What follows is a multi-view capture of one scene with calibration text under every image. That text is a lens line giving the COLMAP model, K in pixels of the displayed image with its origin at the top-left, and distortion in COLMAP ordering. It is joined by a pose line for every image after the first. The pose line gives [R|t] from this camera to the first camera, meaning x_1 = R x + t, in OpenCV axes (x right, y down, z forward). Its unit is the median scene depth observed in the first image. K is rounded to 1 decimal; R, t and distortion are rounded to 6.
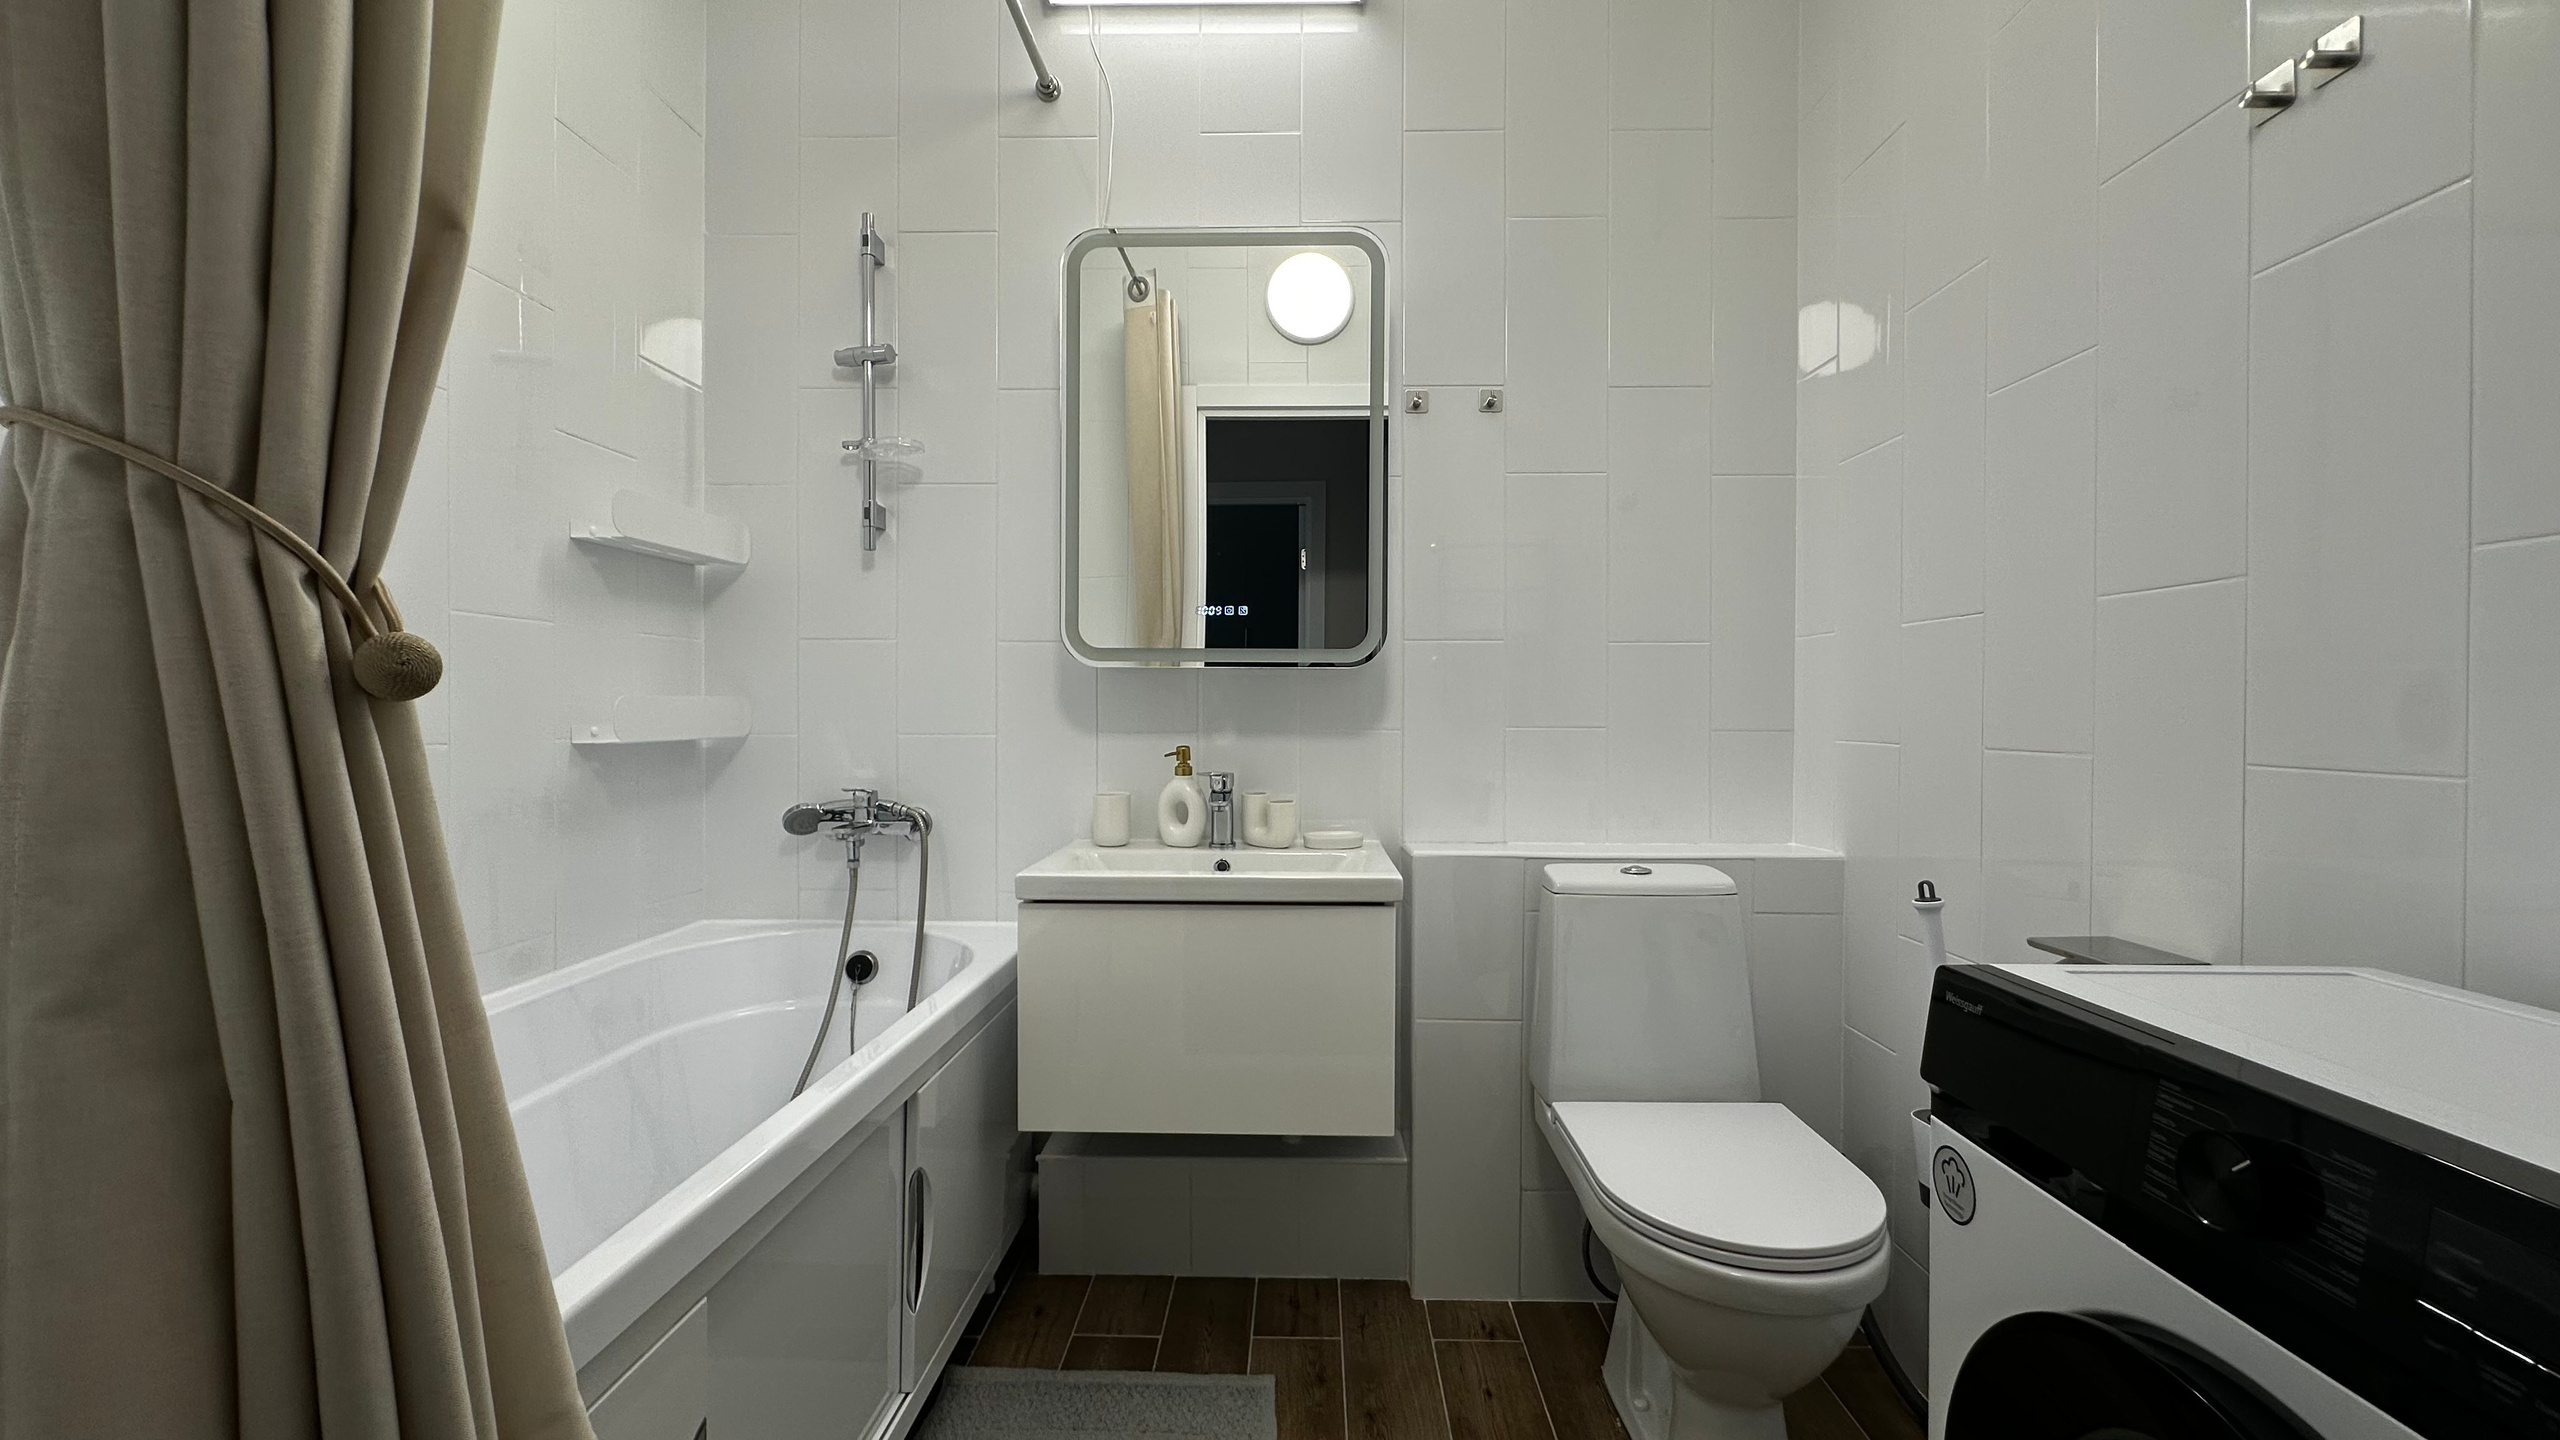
lens RADIAL K [[1031.6, 0, 1275.6], [0, 1031.6, 715.9], [0, 0, 1]] dist [-0.003089, -0.000466]
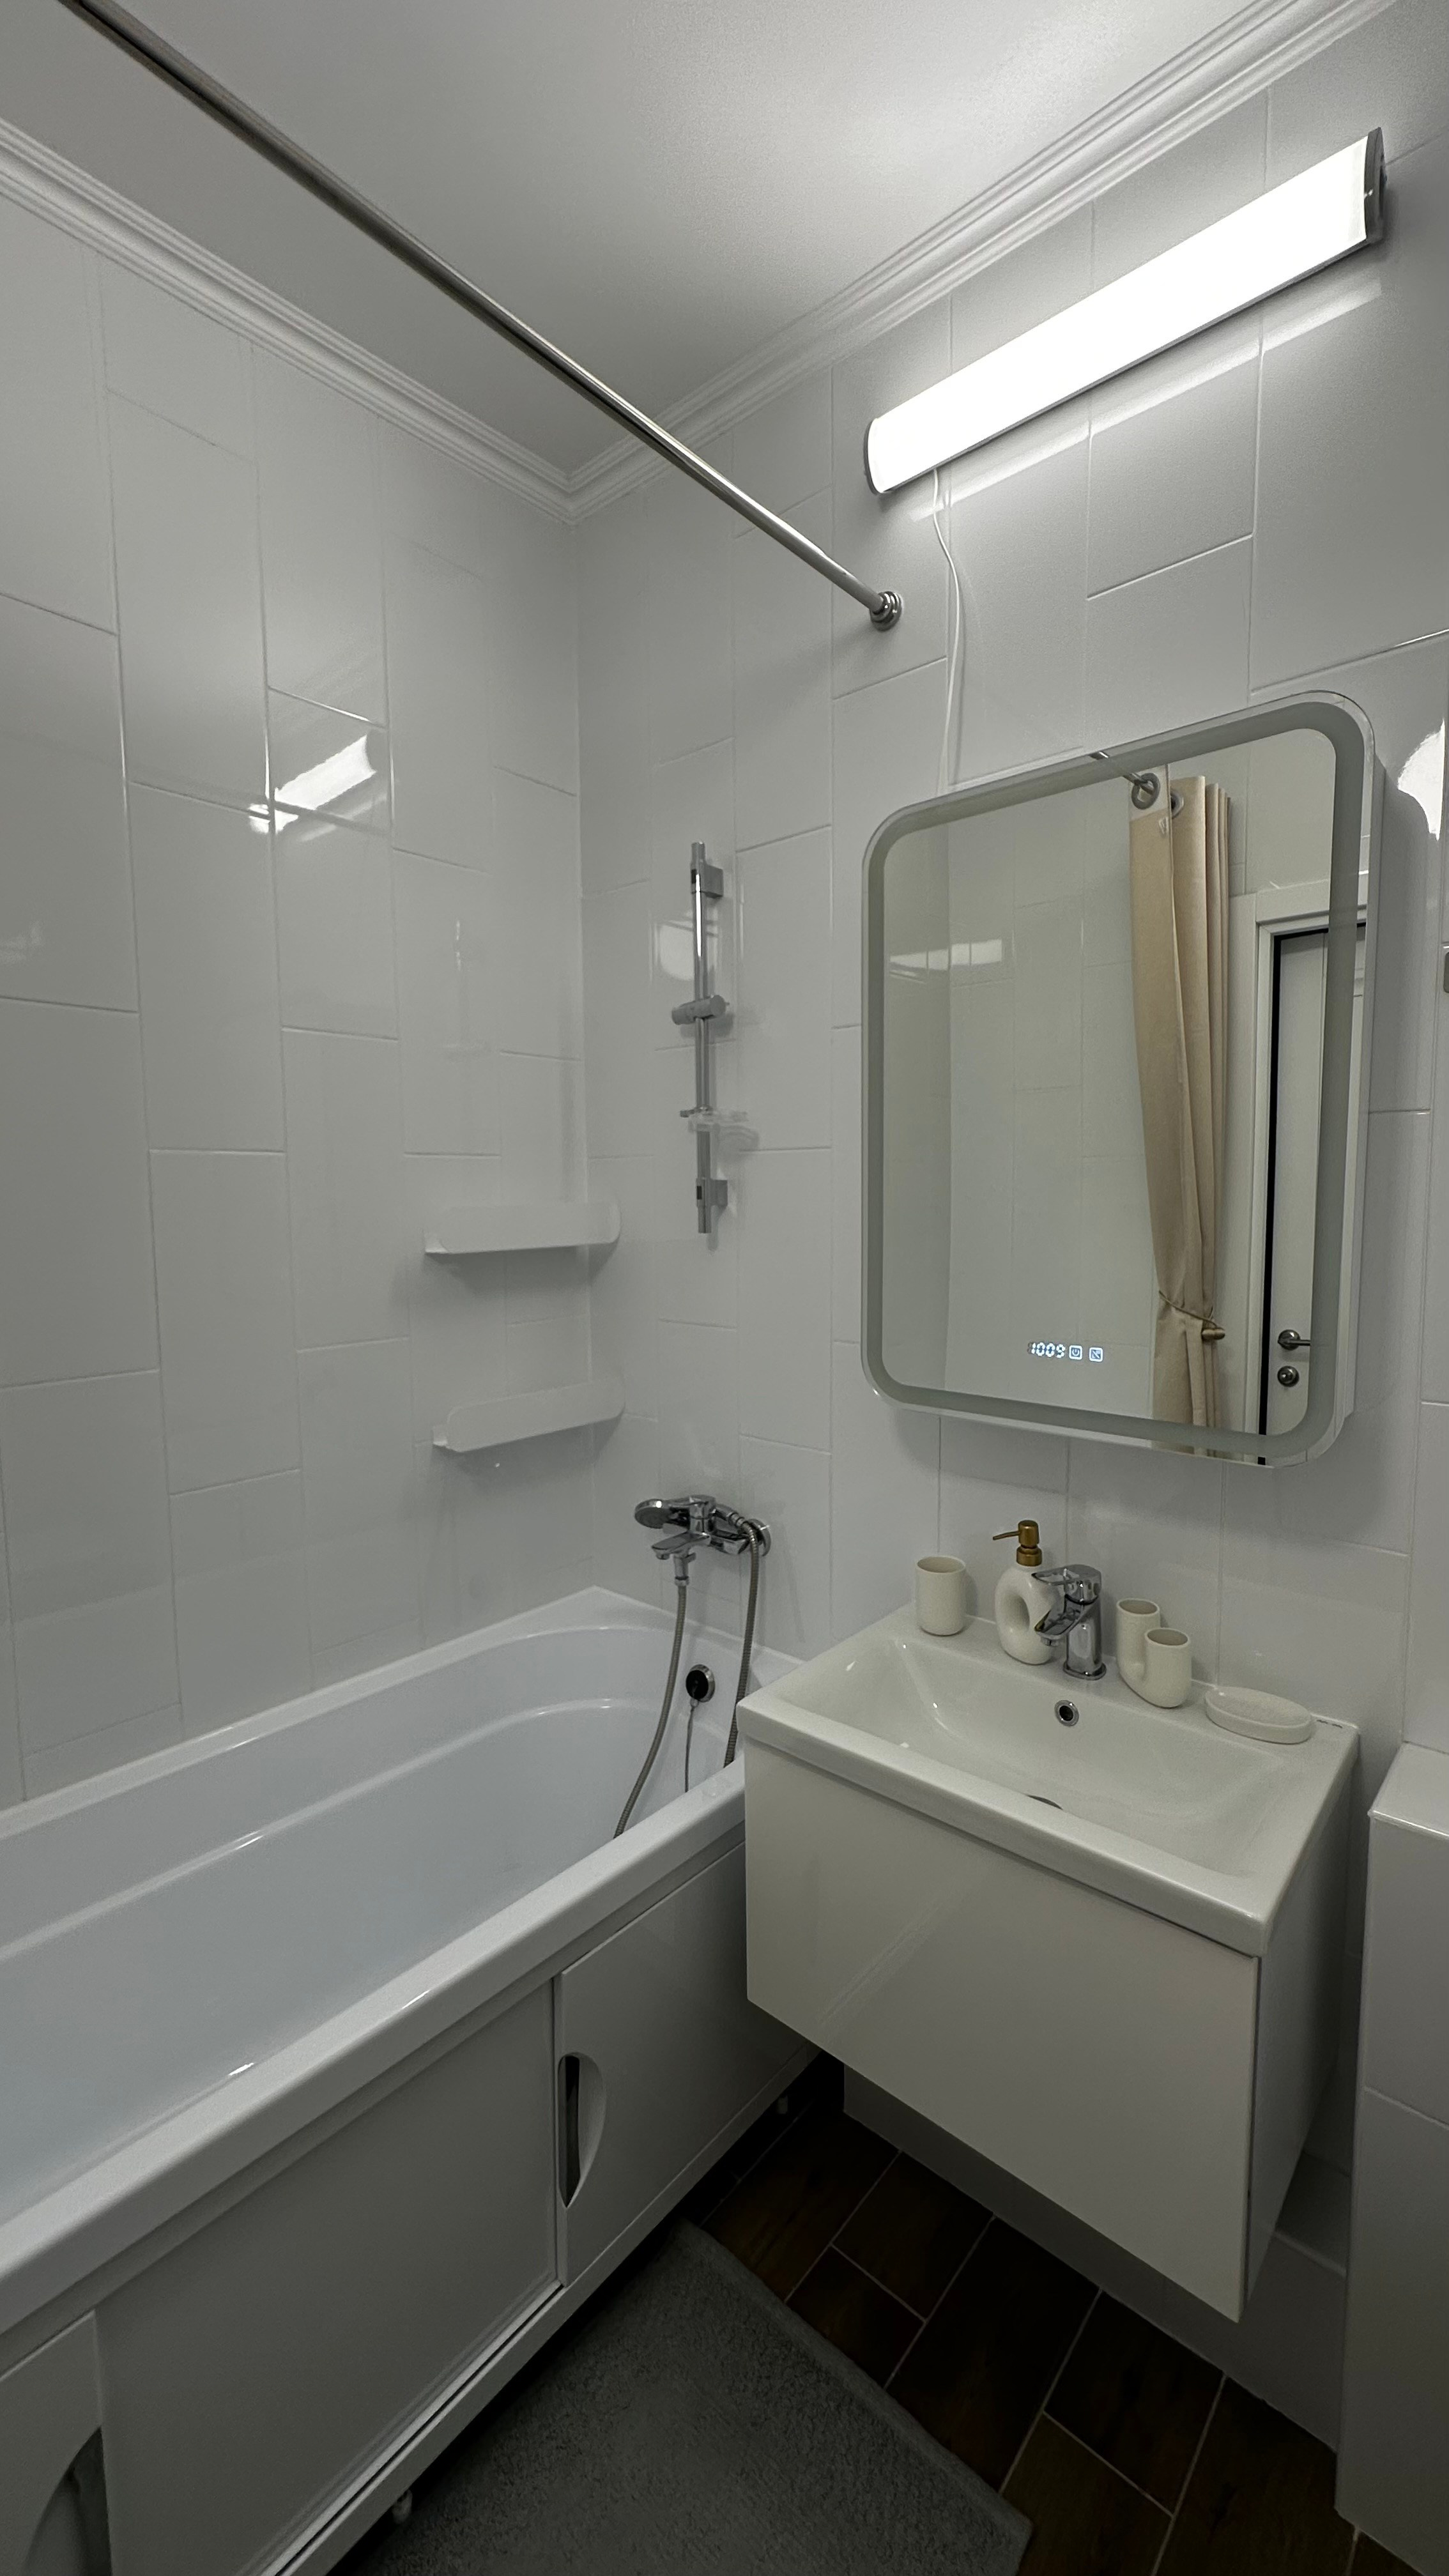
lens RADIAL K [[1038.1, 0, 722.8], [0, 1038.1, 1282.8], [0, 0, 1]] dist [-0.003089, -0.000466]
pose [[0.768113, 0.046138, -0.638650, 0.196013], [0.008179, 0.996612, 0.081835, -0.194066], [0.640262, -0.068082, 0.765134, 0.328098]]
